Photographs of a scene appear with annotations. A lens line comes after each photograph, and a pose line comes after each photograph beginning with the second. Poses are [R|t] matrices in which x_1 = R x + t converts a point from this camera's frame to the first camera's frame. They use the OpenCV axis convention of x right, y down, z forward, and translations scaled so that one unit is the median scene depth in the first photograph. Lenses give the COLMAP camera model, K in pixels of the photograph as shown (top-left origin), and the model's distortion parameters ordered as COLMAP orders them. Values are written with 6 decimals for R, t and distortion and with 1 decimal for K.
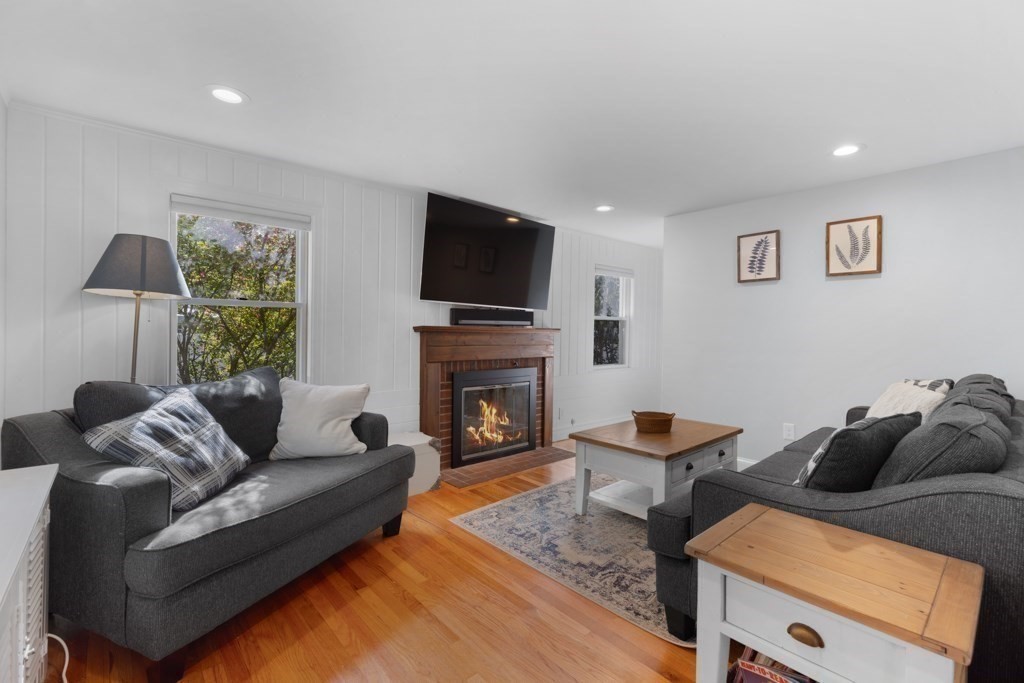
lens RADIAL K [[455.0, 0, 516.7], [0, 455.0, 328.0], [0, 0, 1]] dist [0.000736, 0.000095]
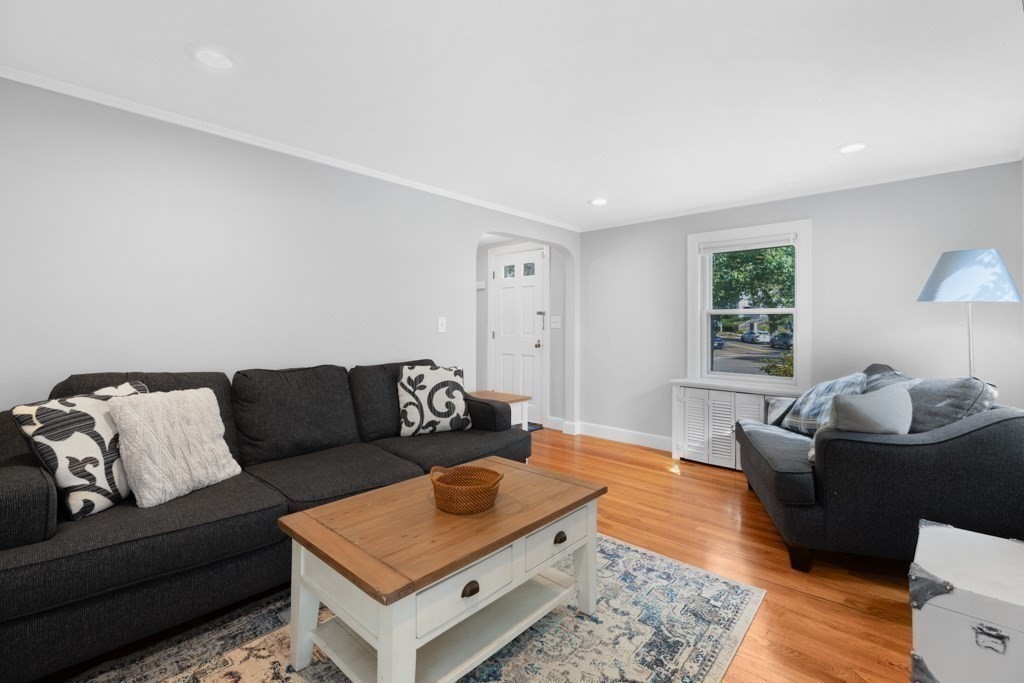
lens RADIAL K [[455.0, 0, 516.7], [0, 455.0, 328.0], [0, 0, 1]] dist [0.000736, 0.000095]
pose [[-0.995675, -0.003388, -0.092843, 0.325552], [-0.003830, 0.999982, 0.004583, 0.001302], [0.092826, 0.004918, -0.995670, 1.748034]]
